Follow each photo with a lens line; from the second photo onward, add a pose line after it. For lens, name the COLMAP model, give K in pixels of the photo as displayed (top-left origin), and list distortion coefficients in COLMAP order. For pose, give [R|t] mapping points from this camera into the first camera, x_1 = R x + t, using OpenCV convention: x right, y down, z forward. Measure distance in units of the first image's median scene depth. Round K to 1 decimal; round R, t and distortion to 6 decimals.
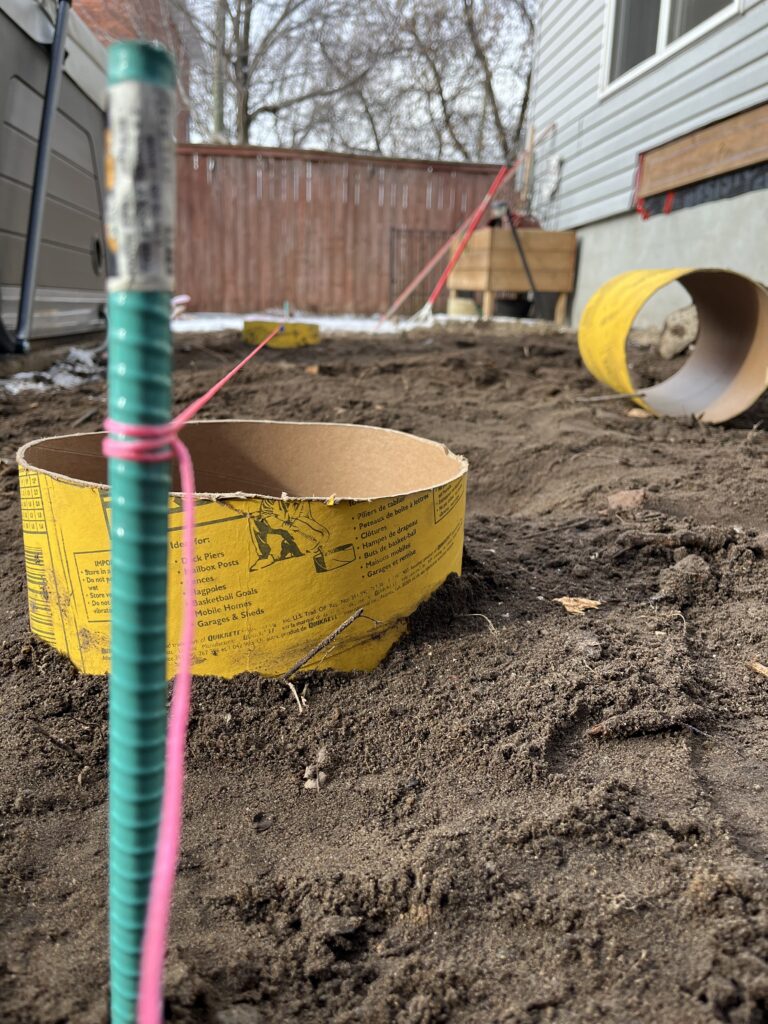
lens RADIAL K [[797.0, 0, 384.0], [0, 797.0, 512.0], [0, 0, 1]] dist [0.108211, -0.123820]
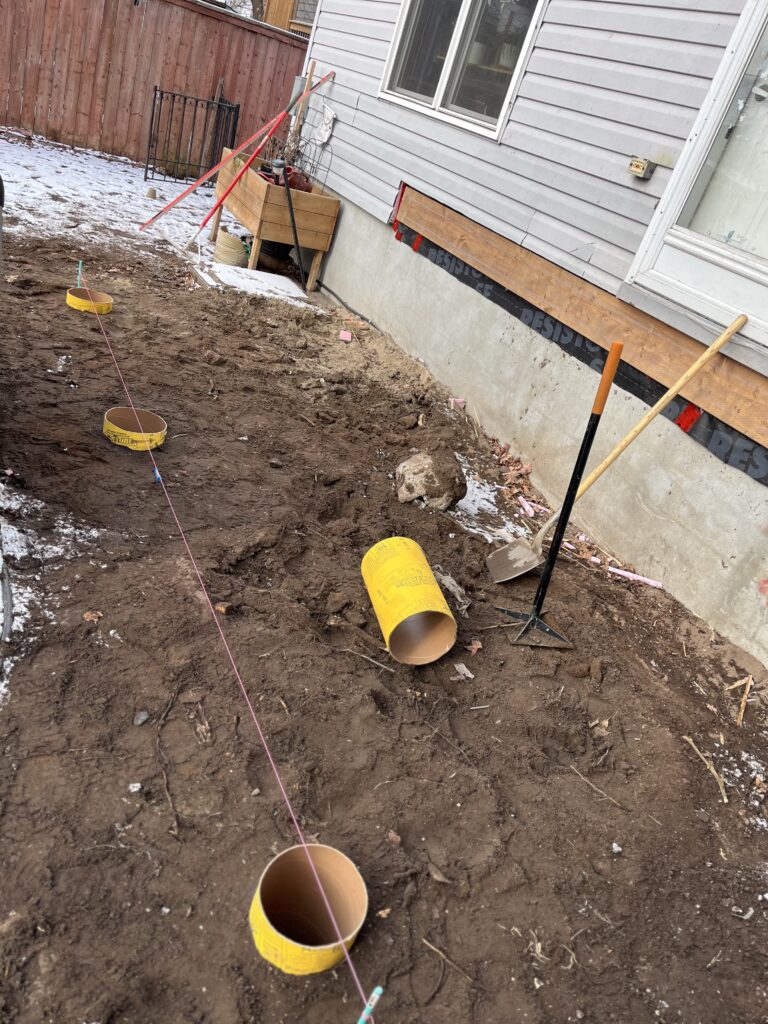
lens RADIAL K [[797.0, 0, 384.0], [0, 797.0, 512.0], [0, 0, 1]] dist [0.108211, -0.123820]
pose [[0.915674, 0.065886, 0.396486, -0.130234], [-0.182511, 0.947062, 0.264128, -0.247685], [-0.358094, -0.314218, 0.879225, -0.165356]]
